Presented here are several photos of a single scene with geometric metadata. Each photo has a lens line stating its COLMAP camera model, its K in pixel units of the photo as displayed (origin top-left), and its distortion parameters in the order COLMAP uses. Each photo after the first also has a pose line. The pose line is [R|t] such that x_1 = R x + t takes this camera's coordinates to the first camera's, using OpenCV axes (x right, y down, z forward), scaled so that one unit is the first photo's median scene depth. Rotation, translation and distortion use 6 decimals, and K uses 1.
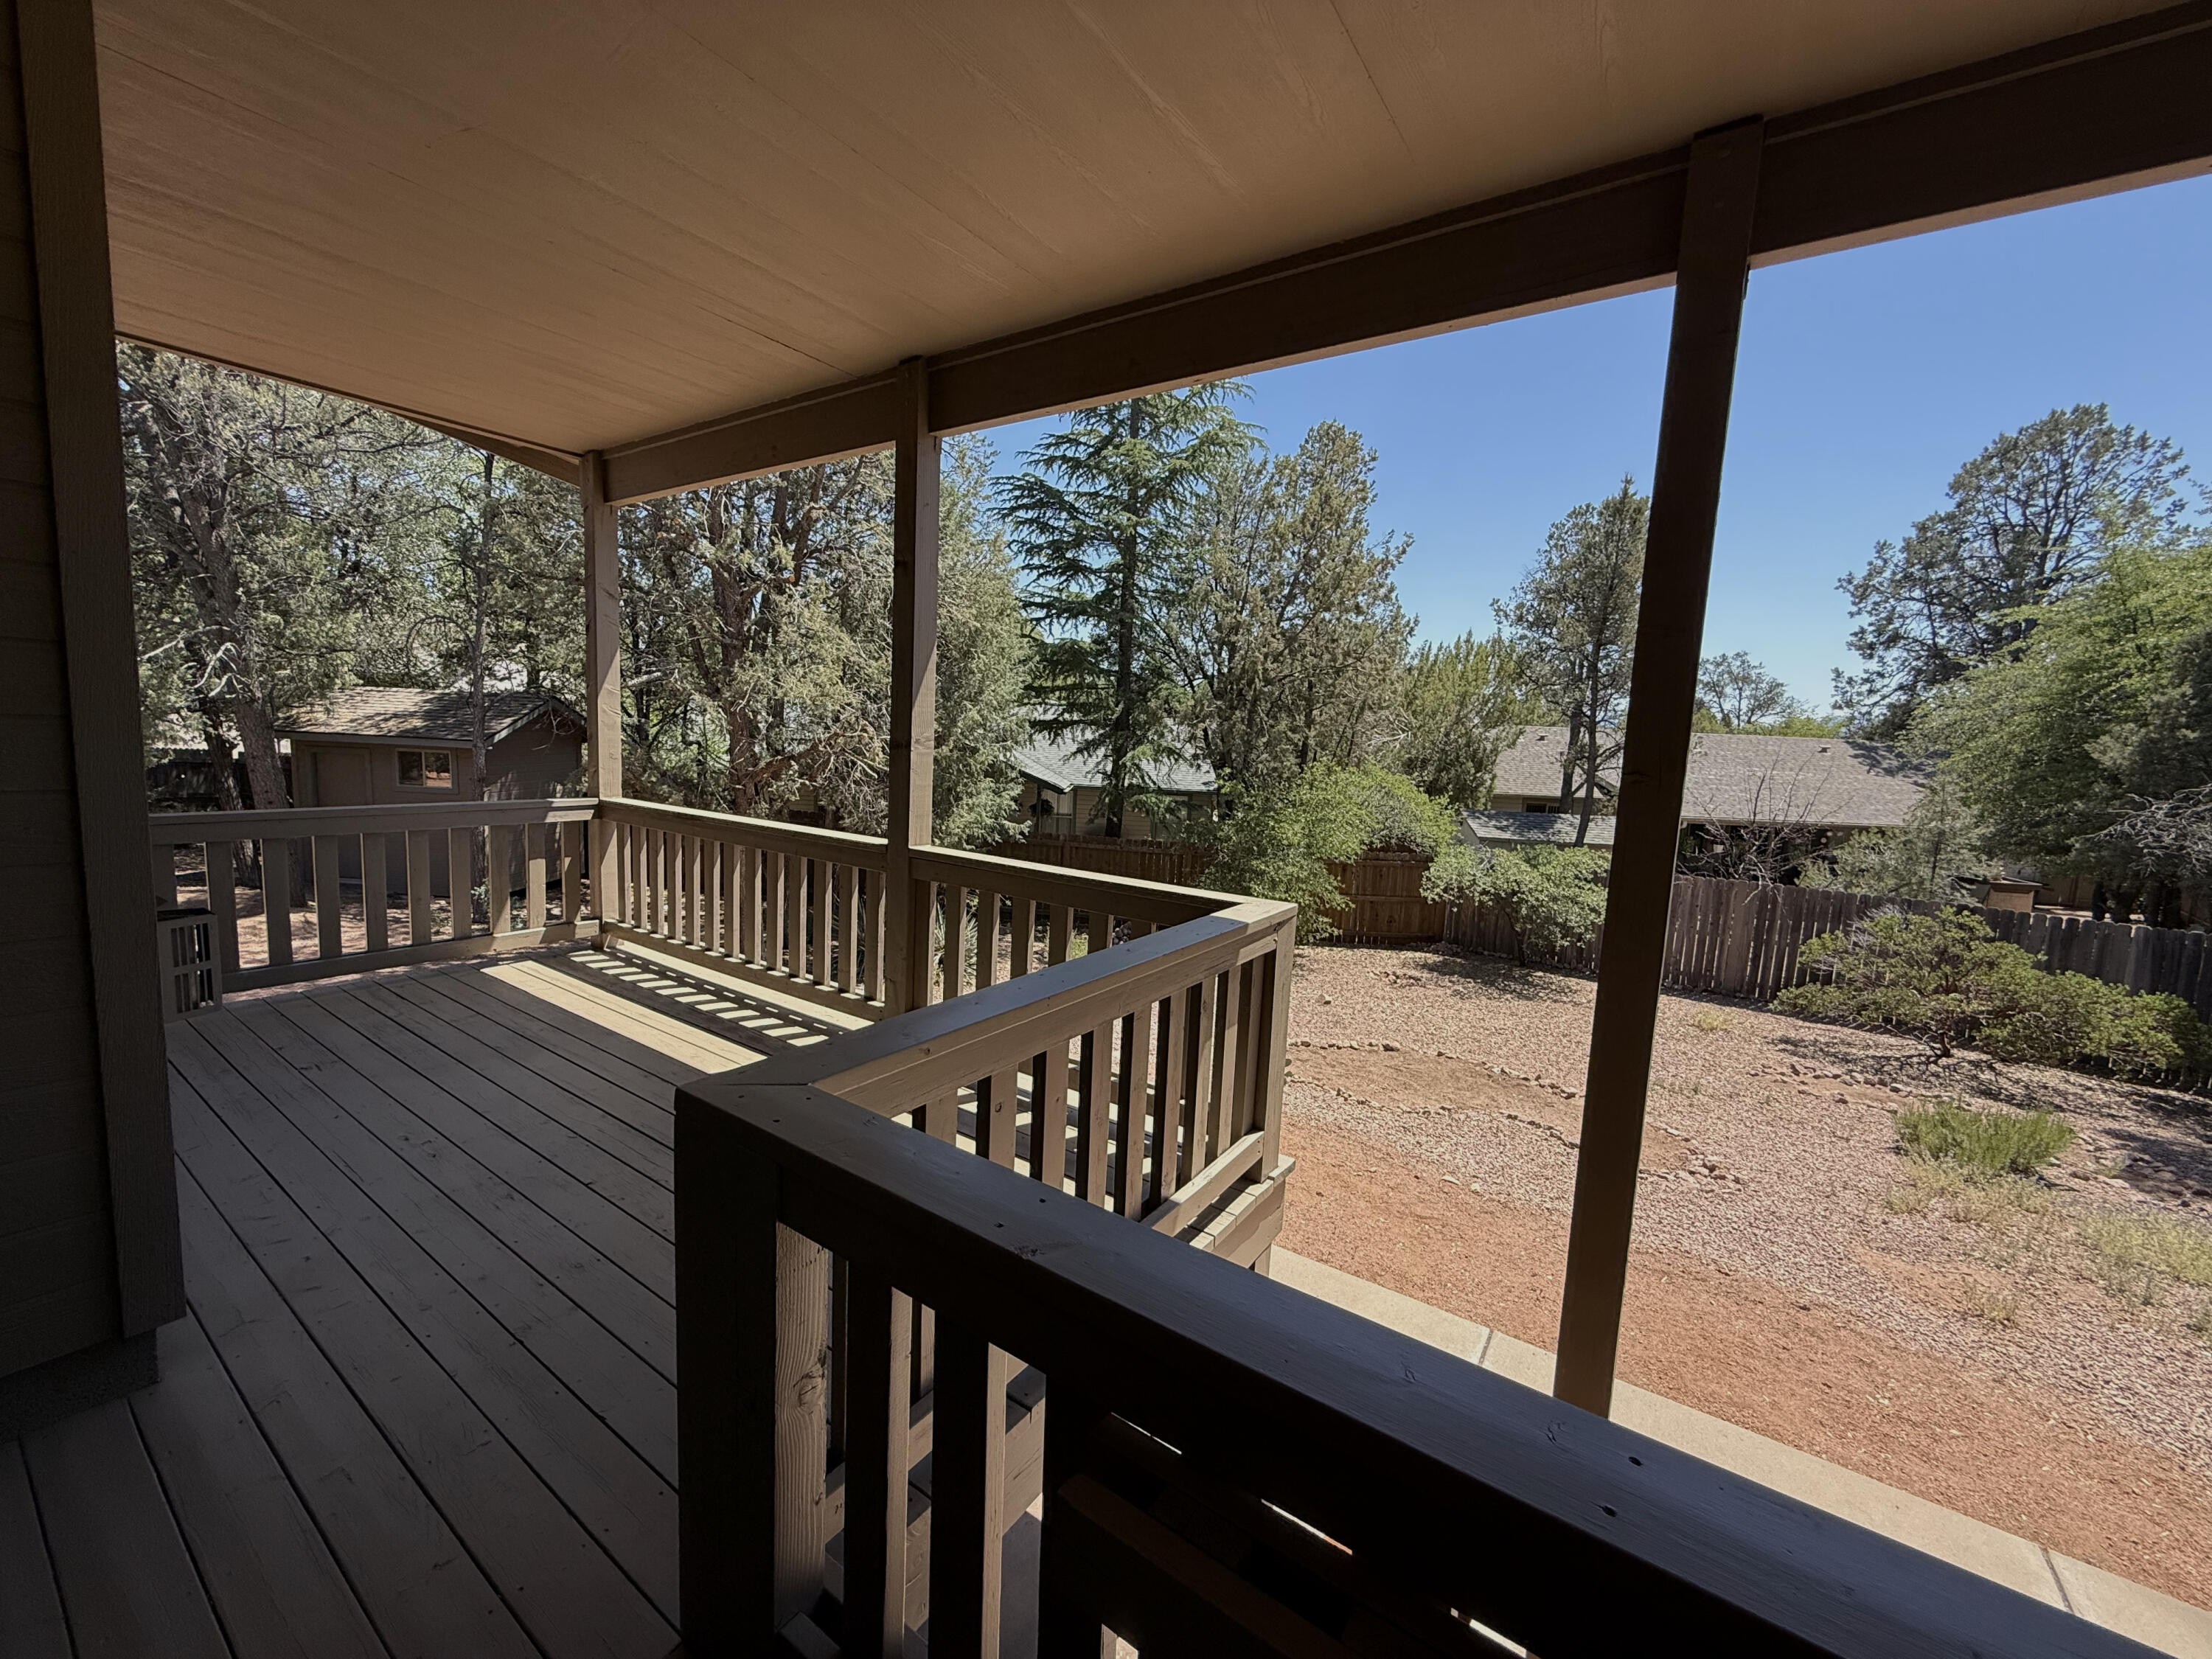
lens RADIAL K [[886.4, 0, 1102.5], [0, 886.4, 826.1], [0, 0, 1]] dist [0.000310, 0.000838]
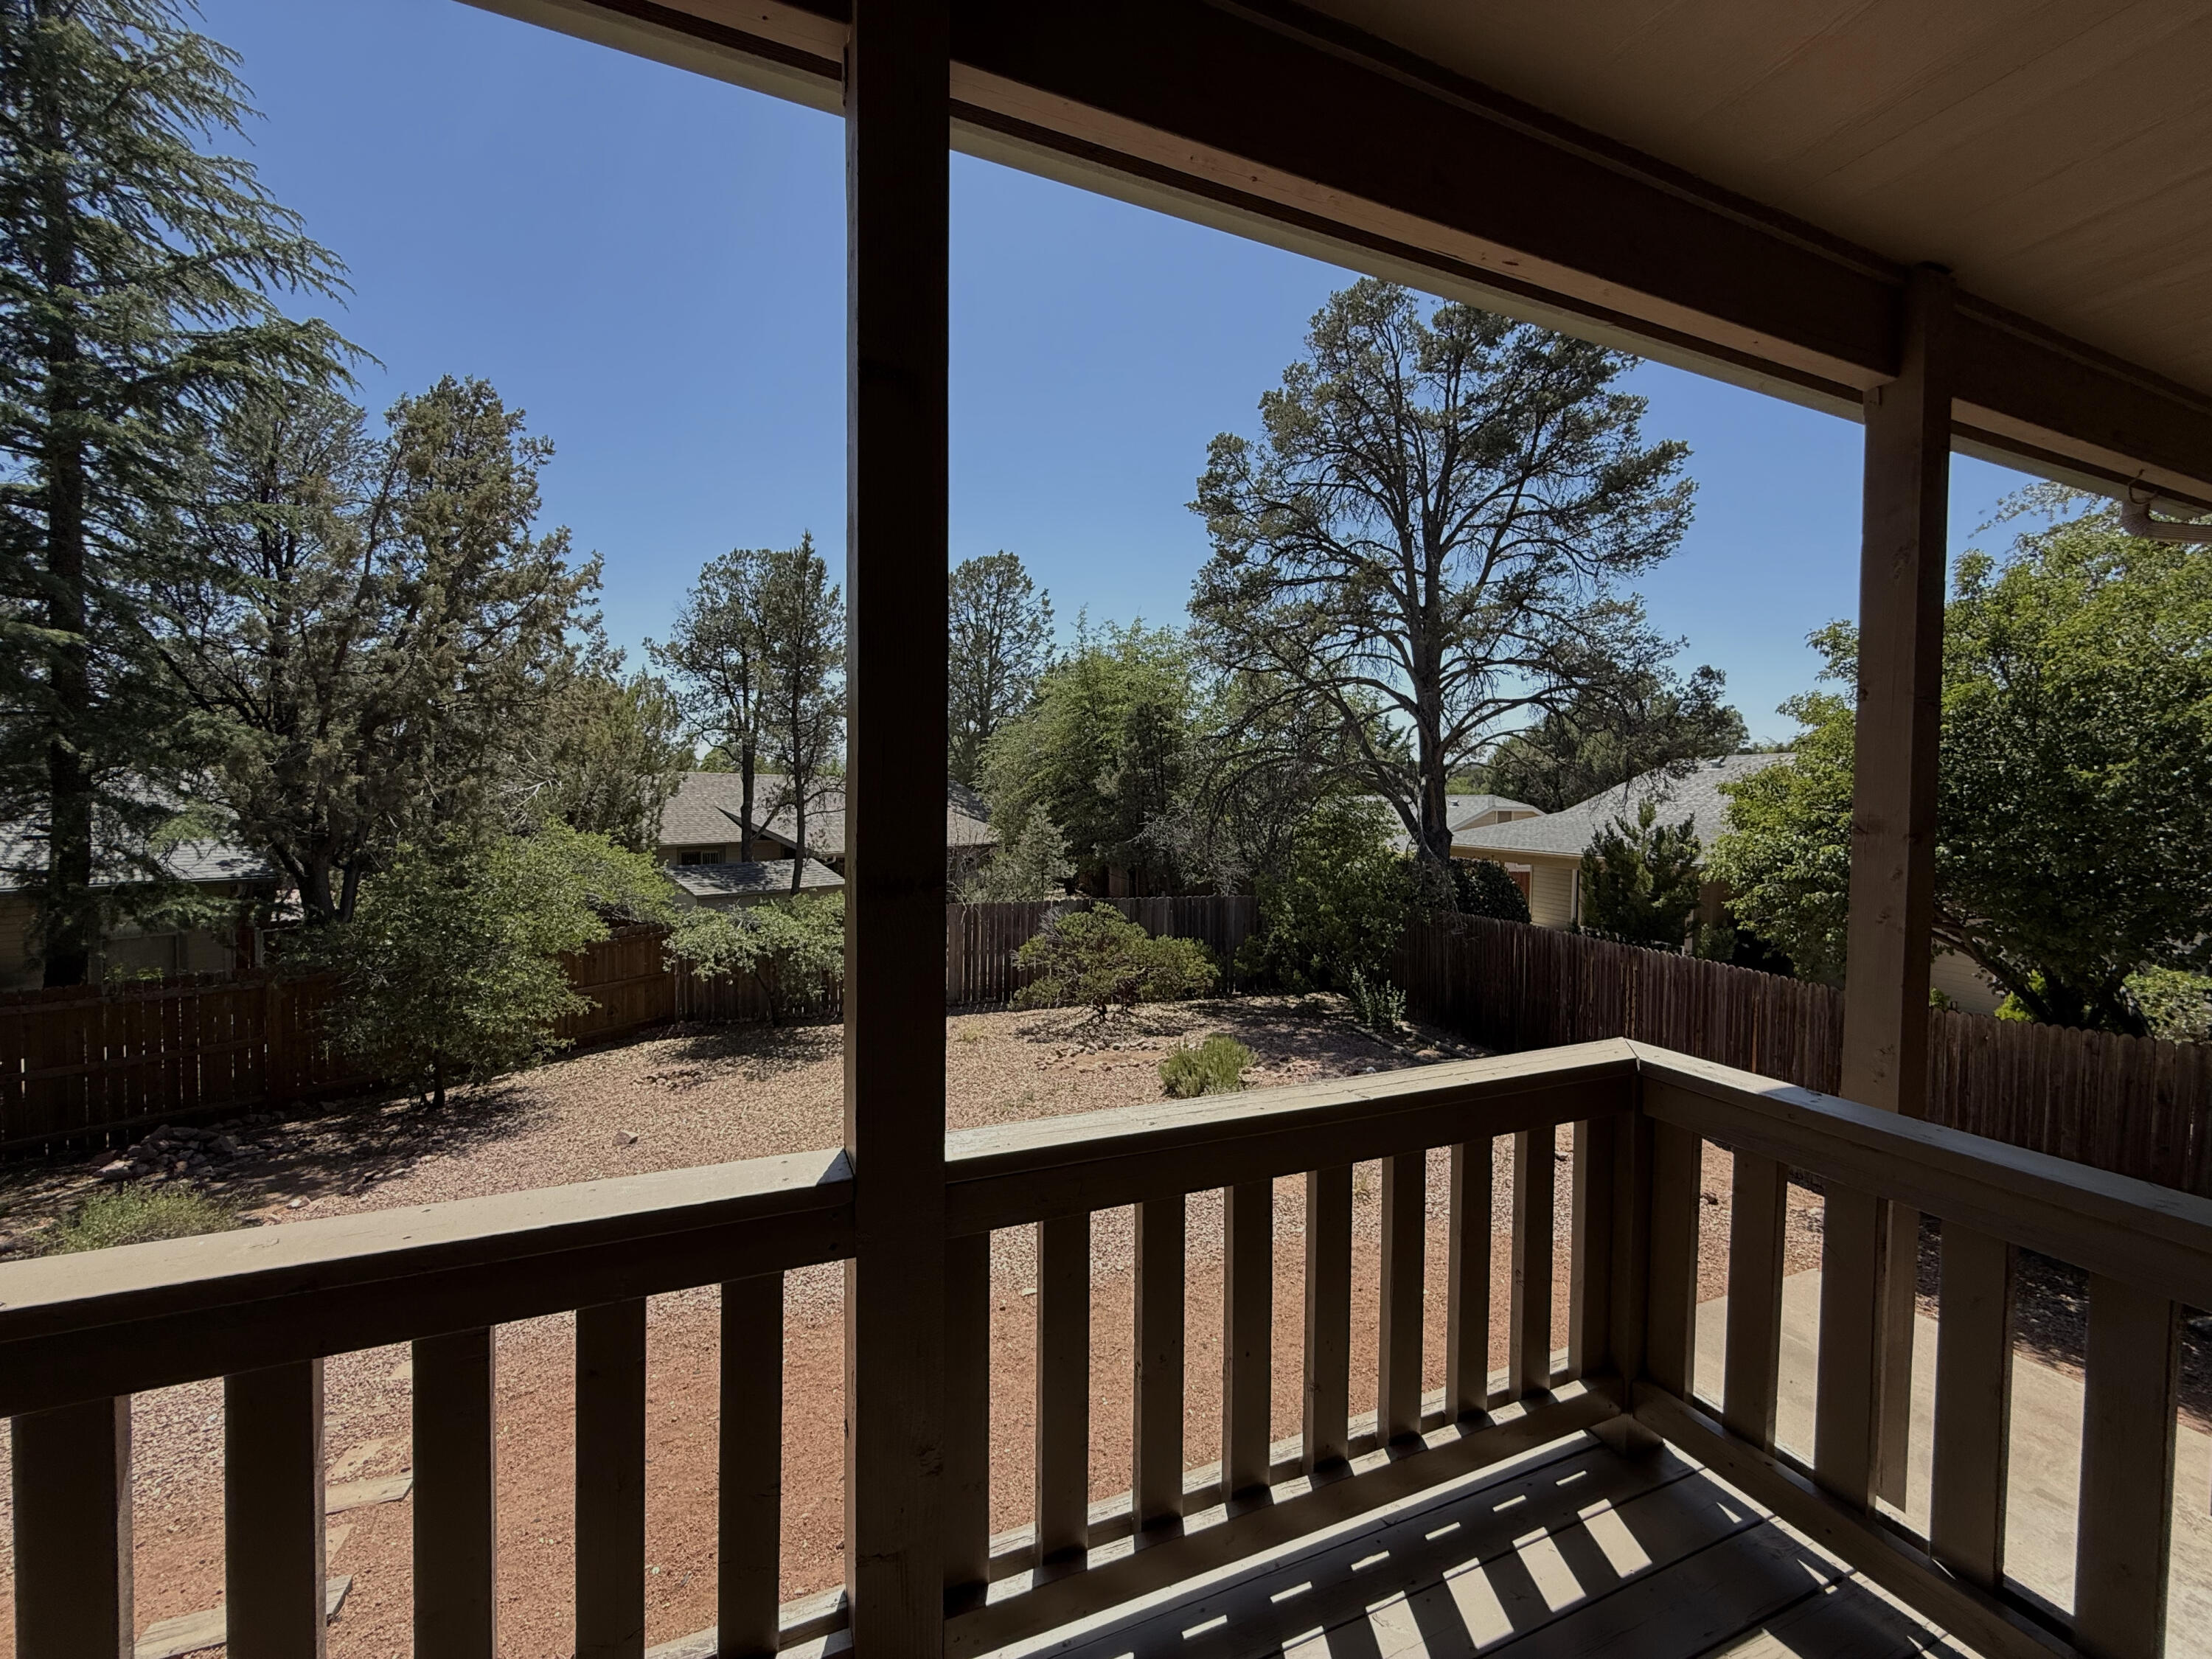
lens RADIAL K [[886.4, 0, 1105.7], [0, 886.4, 826.1], [0, 0, 1]] dist [0.000310, 0.000838]
pose [[0.534992, -0.066781, 0.842213, -0.135422], [0.105728, 0.994326, 0.011681, -0.031471], [-0.838215, 0.082797, 0.539018, 0.199695]]
